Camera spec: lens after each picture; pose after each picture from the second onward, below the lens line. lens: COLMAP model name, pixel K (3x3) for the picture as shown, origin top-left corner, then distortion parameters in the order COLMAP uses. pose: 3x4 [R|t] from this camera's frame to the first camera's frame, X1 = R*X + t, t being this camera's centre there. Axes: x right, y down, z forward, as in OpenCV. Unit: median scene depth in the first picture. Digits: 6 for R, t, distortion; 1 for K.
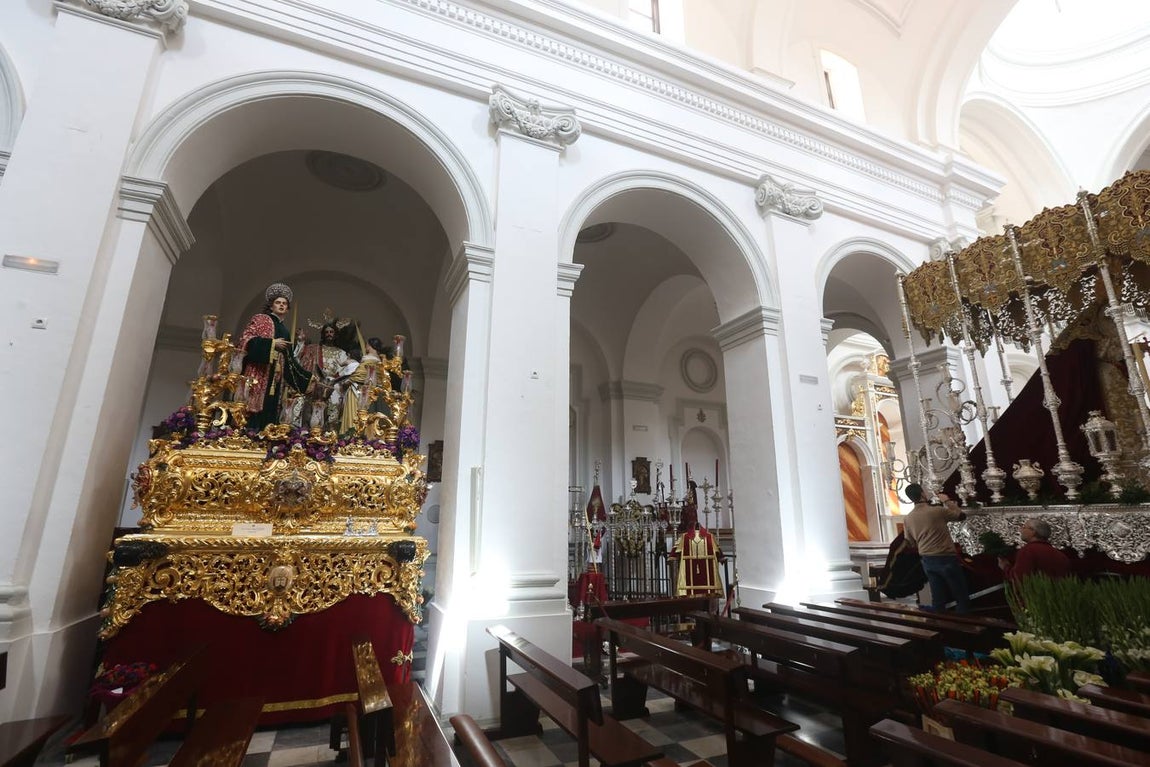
lens RADIAL K [[571.1, 0, 566.9], [0, 571.1, 361.0], [0, 0, 1]] dist [-0.025396, 0.011881]
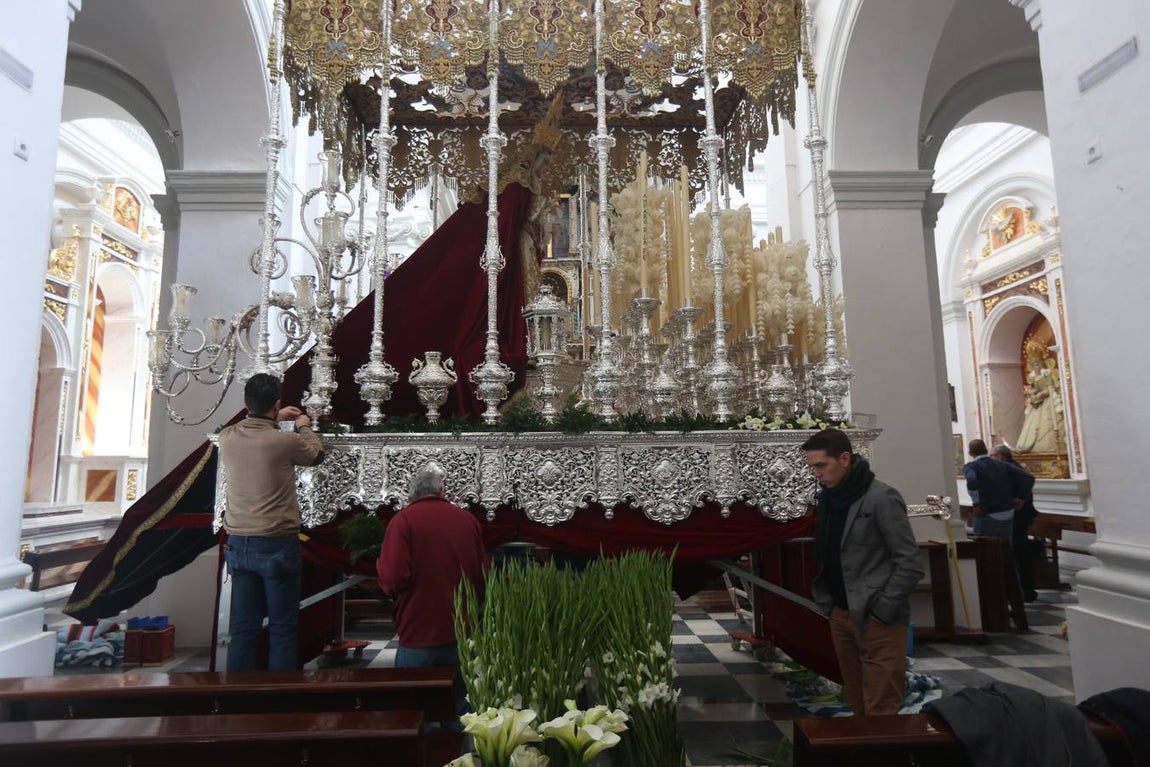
lens RADIAL K [[707.9, 0, 564.9], [0, 707.9, 371.1], [0, 0, 1]] dist [-0.021272, 0.010883]
pose [[0.400035, 0.122819, 0.908233, 0.224647], [-0.241862, 0.969998, -0.024642, 0.170781], [-0.884011, -0.209809, 0.417739, 0.566792]]
